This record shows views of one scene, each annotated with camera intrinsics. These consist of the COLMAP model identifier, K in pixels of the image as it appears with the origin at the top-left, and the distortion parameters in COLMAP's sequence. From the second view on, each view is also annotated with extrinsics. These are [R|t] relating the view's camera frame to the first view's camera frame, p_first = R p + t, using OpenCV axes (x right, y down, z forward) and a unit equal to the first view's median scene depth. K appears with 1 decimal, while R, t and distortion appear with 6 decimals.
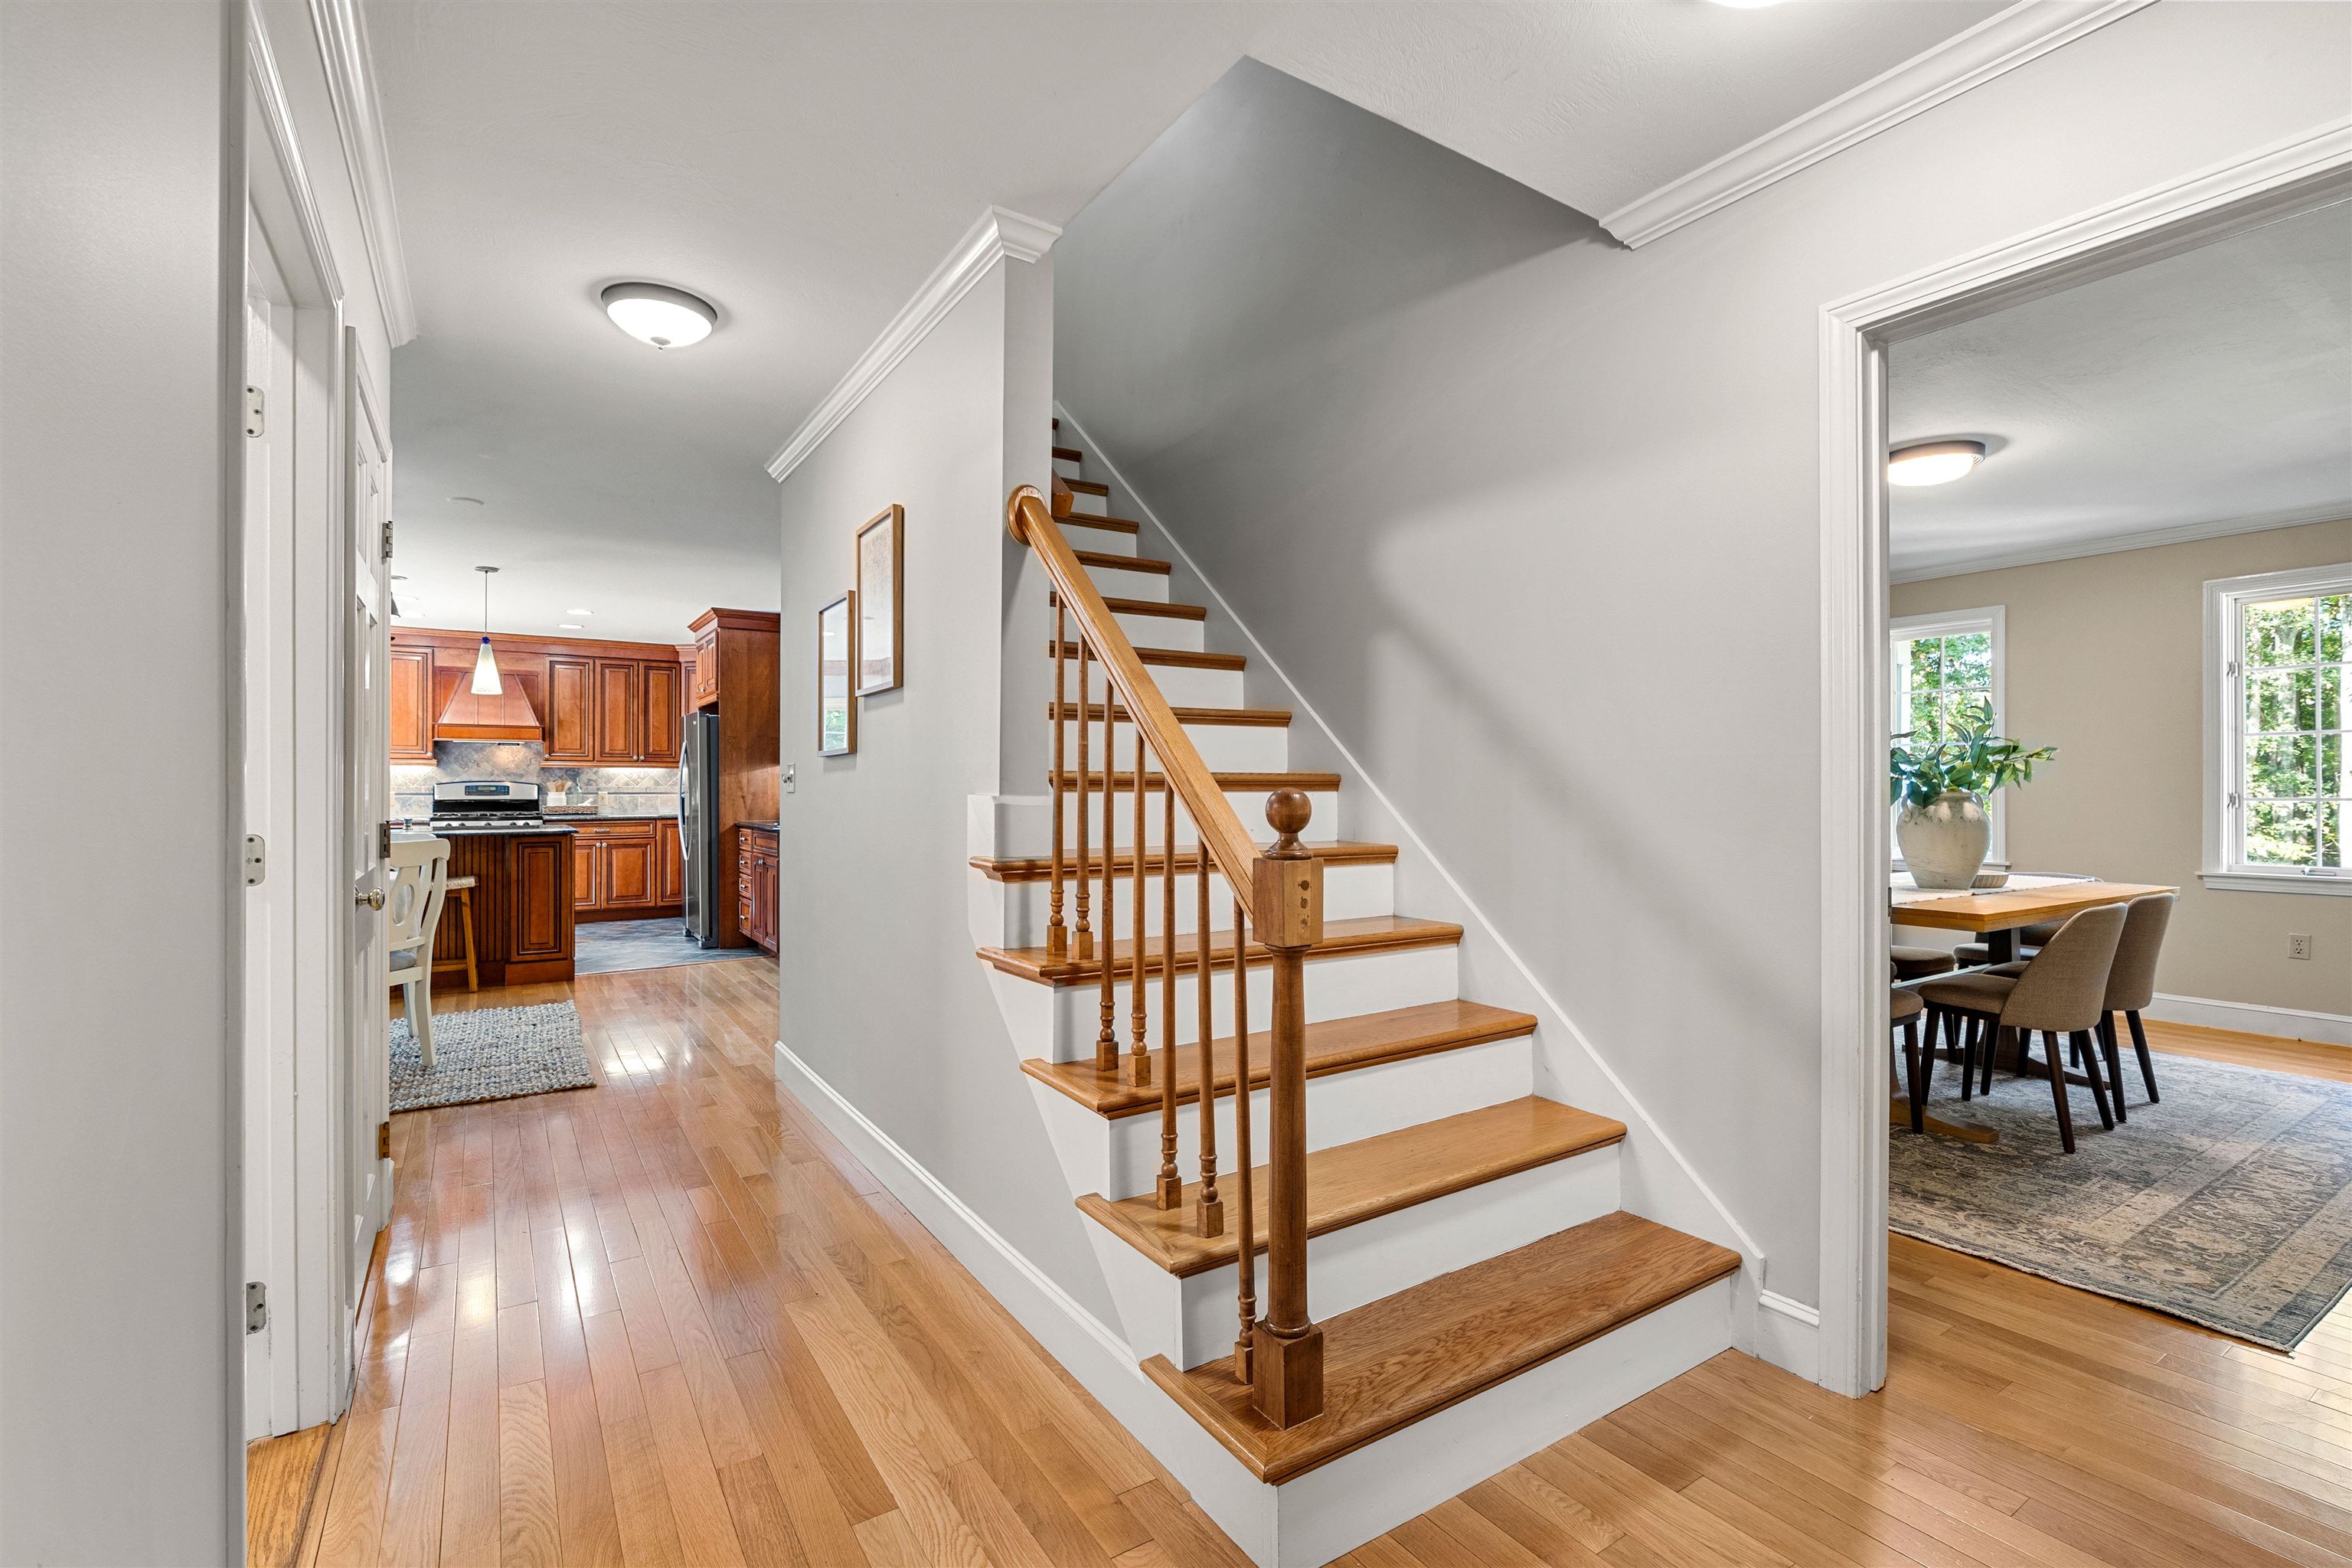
lens RADIAL K [[1056.8, 0, 1189.5], [0, 1056.8, 790.1], [0, 0, 1]] dist [-0.003388, -0.000122]
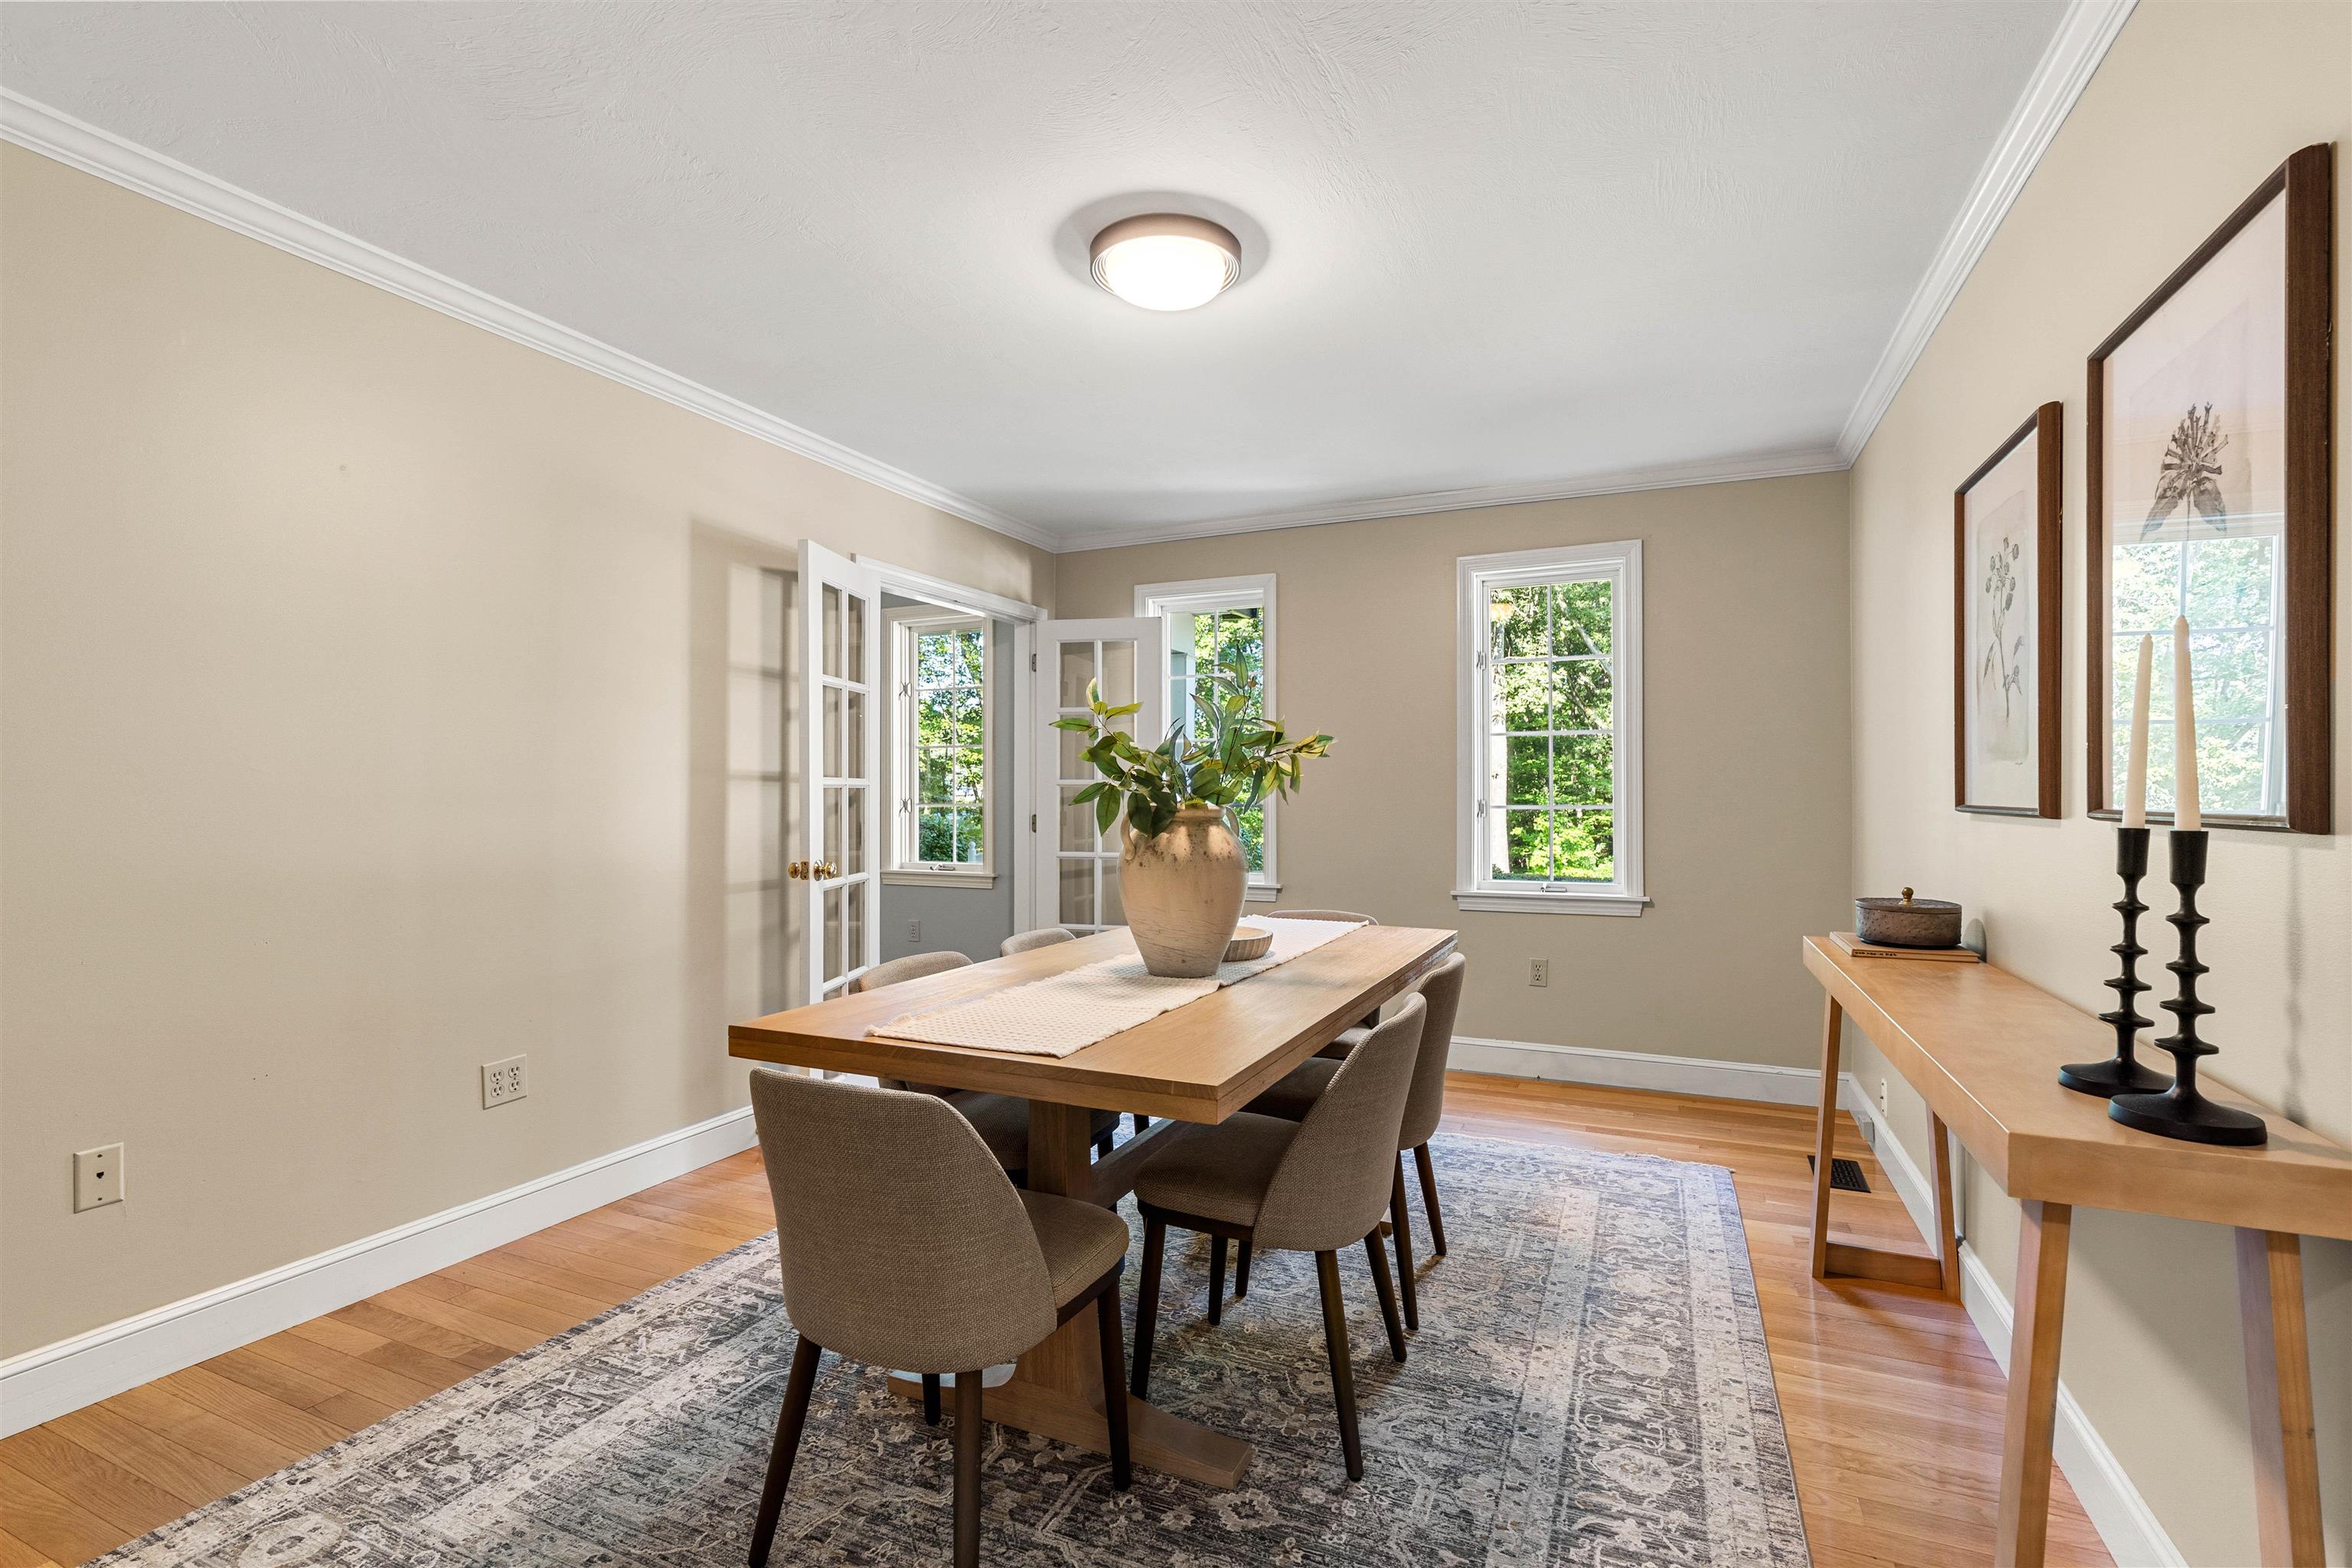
lens RADIAL K [[1061.3, 0, 1166.0], [0, 1061.3, 781.0], [0, 0, 1]] dist [-0.010772, -0.000042]
pose [[0.853777, 0.003481, 0.520627, 0.402850], [-0.001087, 0.999987, -0.004905, -0.010813], [-0.520637, 0.003622, 0.853770, 0.503749]]
